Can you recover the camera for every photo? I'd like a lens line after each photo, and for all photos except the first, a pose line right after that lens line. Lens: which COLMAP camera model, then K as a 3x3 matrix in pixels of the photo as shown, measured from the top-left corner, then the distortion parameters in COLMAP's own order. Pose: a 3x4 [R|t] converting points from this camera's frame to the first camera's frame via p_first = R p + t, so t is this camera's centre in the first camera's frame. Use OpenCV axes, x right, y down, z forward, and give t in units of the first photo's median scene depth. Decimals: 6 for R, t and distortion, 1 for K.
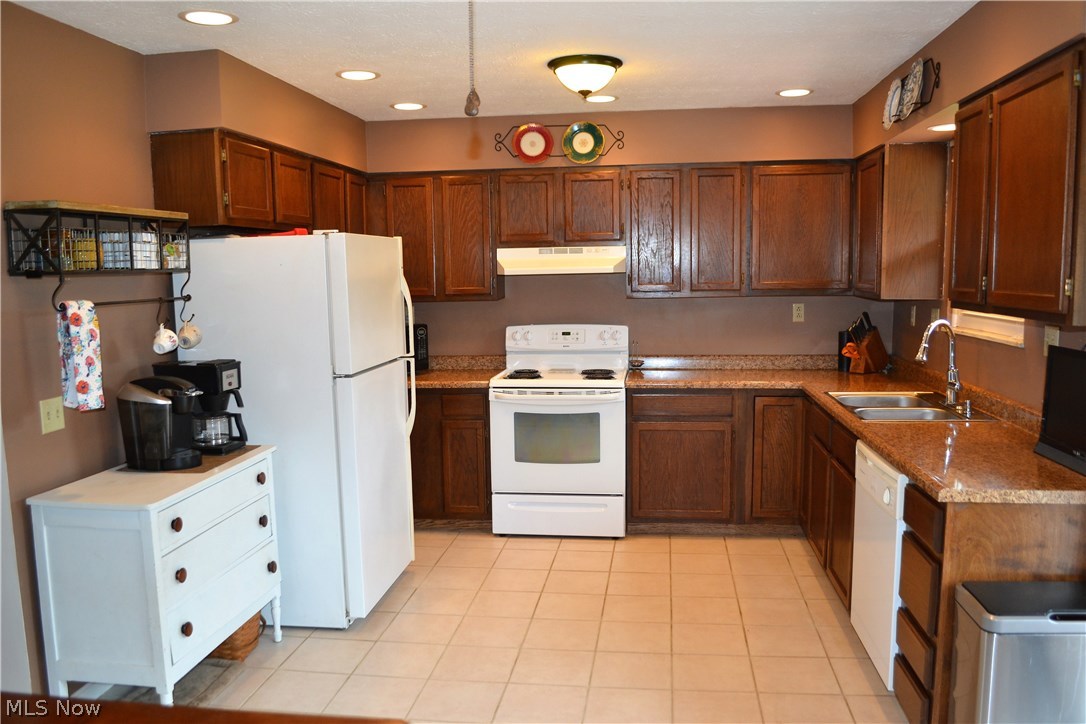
lens RADIAL K [[864.9, 0, 543.0], [0, 864.9, 362.0], [0, 0, 1]] dist [-0.068292, 0.001945]
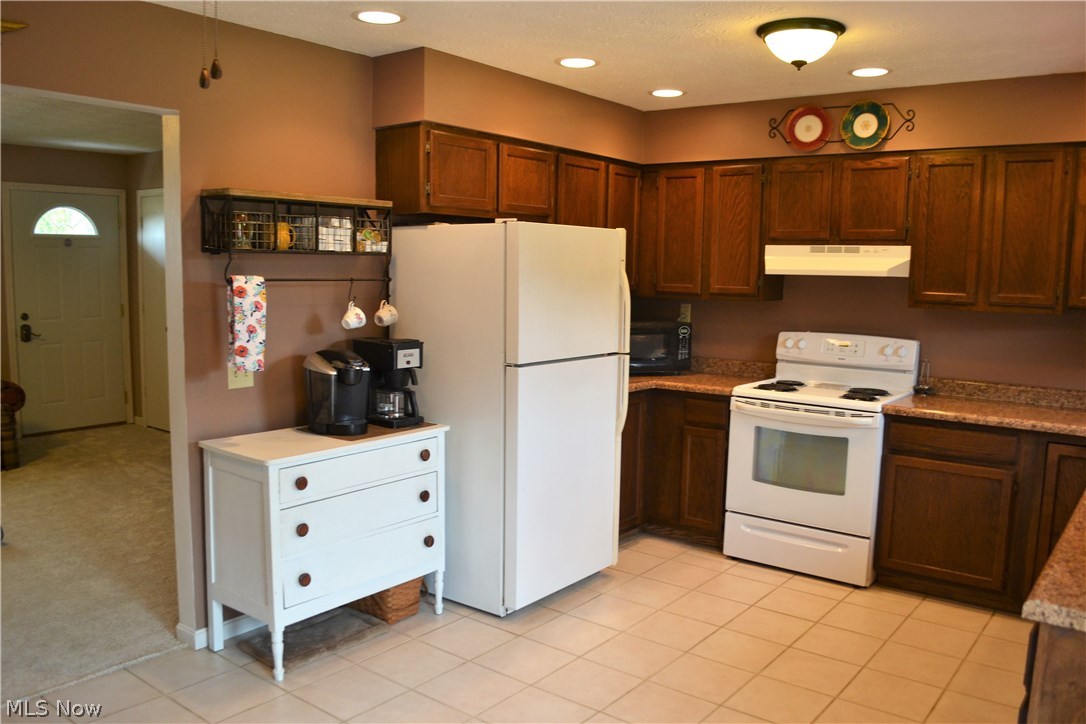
lens RADIAL K [[864.9, 0, 543.0], [0, 864.9, 362.0], [0, 0, 1]] dist [-0.068292, 0.001945]
pose [[0.867444, 0.087849, -0.489719, 0.263826], [-0.087388, 0.995889, 0.023857, -0.013234], [0.489801, 0.022100, 0.871554, 0.131320]]
